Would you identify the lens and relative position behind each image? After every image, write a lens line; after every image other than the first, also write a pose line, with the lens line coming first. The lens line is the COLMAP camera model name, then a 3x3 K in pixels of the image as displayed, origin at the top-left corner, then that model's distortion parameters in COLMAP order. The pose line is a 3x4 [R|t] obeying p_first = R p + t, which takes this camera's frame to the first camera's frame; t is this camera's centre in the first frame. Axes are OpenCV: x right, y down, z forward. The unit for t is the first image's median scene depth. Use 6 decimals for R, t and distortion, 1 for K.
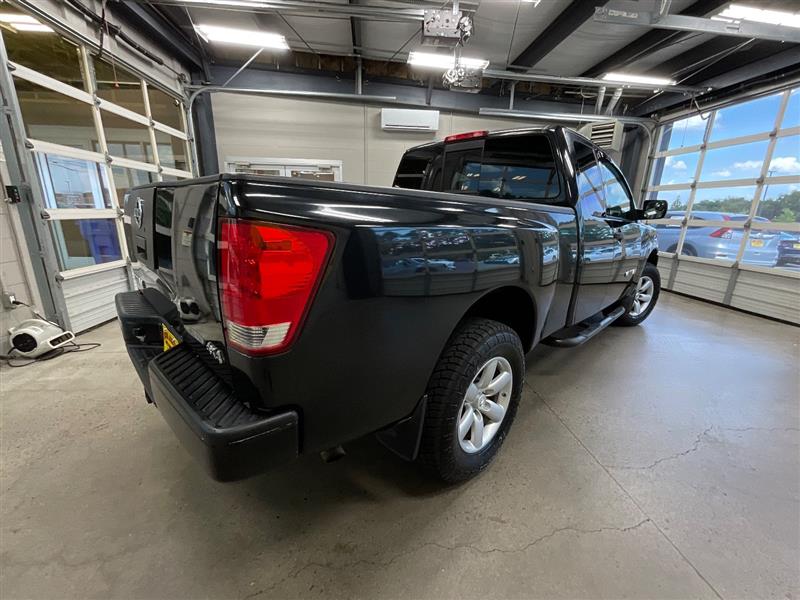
lens RADIAL K [[322.4, 0, 400.0], [0, 322.4, 300.0], [0, 0, 1]] dist [-0.002532, -0.000513]
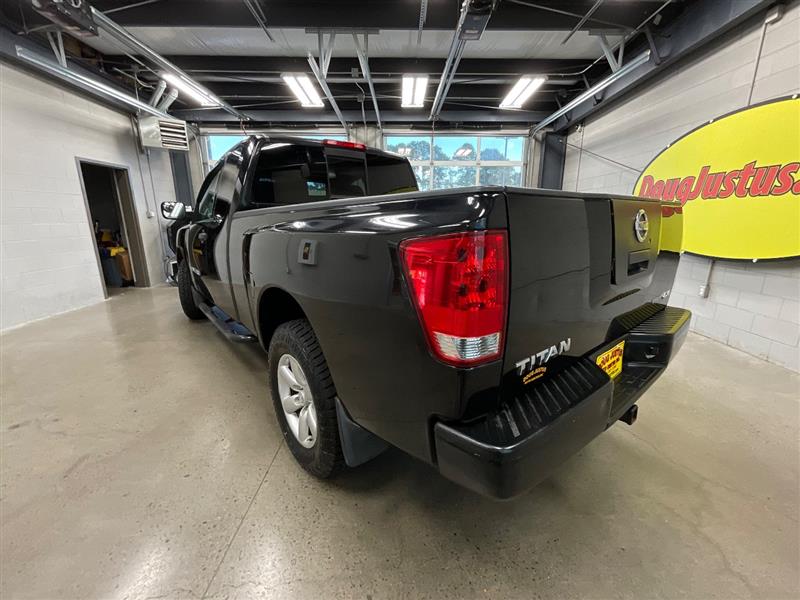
lens RADIAL K [[322.4, 0, 400.0], [0, 322.4, 300.0], [0, 0, 1]] dist [-0.002532, -0.000513]
pose [[0.123146, -0.262350, 0.957083, -0.347536], [0.259465, 0.939388, 0.224115, -0.087926], [-0.957869, 0.220731, 0.183752, 0.290228]]
